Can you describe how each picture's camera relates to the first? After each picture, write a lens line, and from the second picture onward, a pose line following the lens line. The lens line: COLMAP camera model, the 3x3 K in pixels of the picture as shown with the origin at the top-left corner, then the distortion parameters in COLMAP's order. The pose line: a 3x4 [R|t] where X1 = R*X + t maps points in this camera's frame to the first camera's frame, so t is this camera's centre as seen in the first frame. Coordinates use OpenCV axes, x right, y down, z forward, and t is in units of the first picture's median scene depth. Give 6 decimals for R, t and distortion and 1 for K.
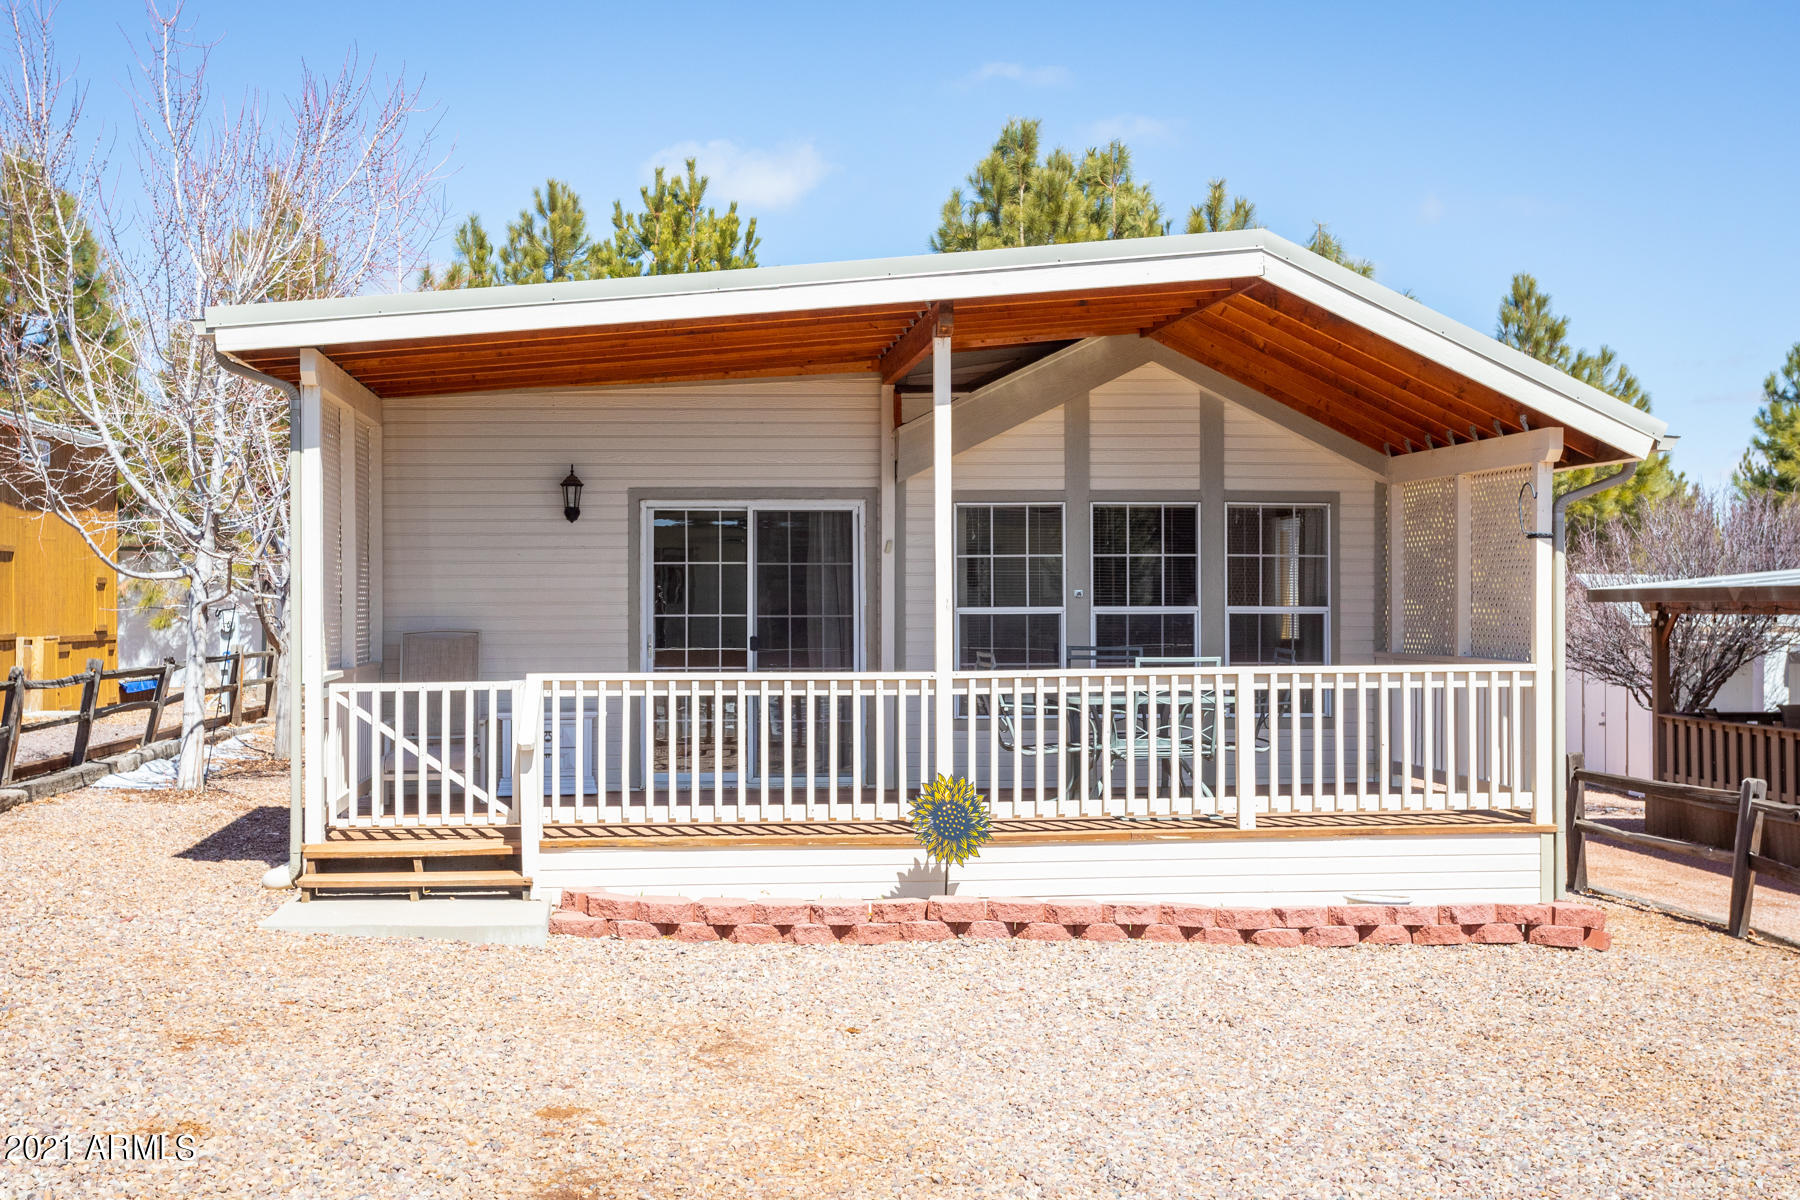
lens RADIAL K [[2295.6, 0, 898.4], [0, 2295.6, 600.6], [0, 0, 1]] dist [-0.009057, 0.000000]
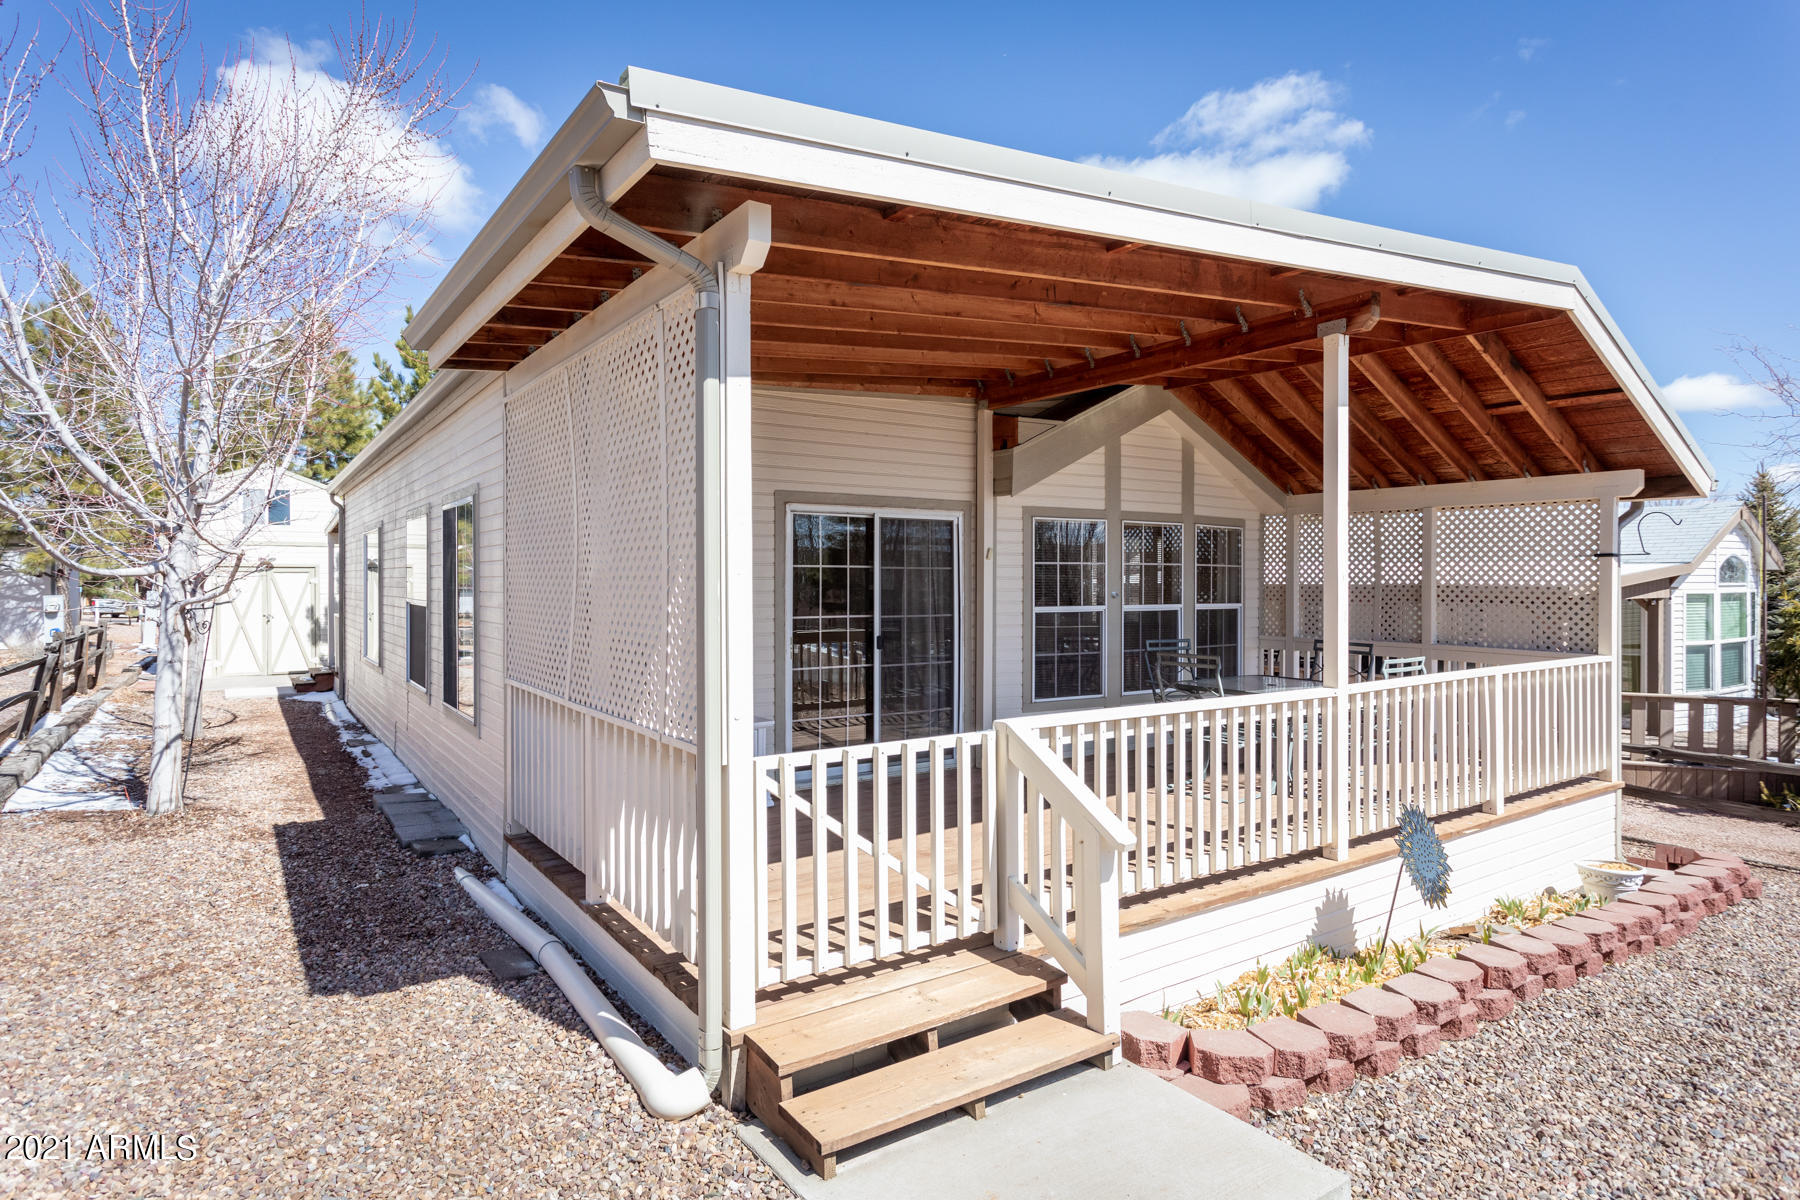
lens RADIAL K [[971.7, 0, 903.9], [0, 971.7, 585.2], [0, 0, 1]] dist [-0.002291, 0.001623]
pose [[0.874023, 0.001292, 0.485882, -0.272294], [-0.004563, 0.999974, 0.005550, -0.010434], [-0.485863, -0.007068, 0.874007, 0.599652]]
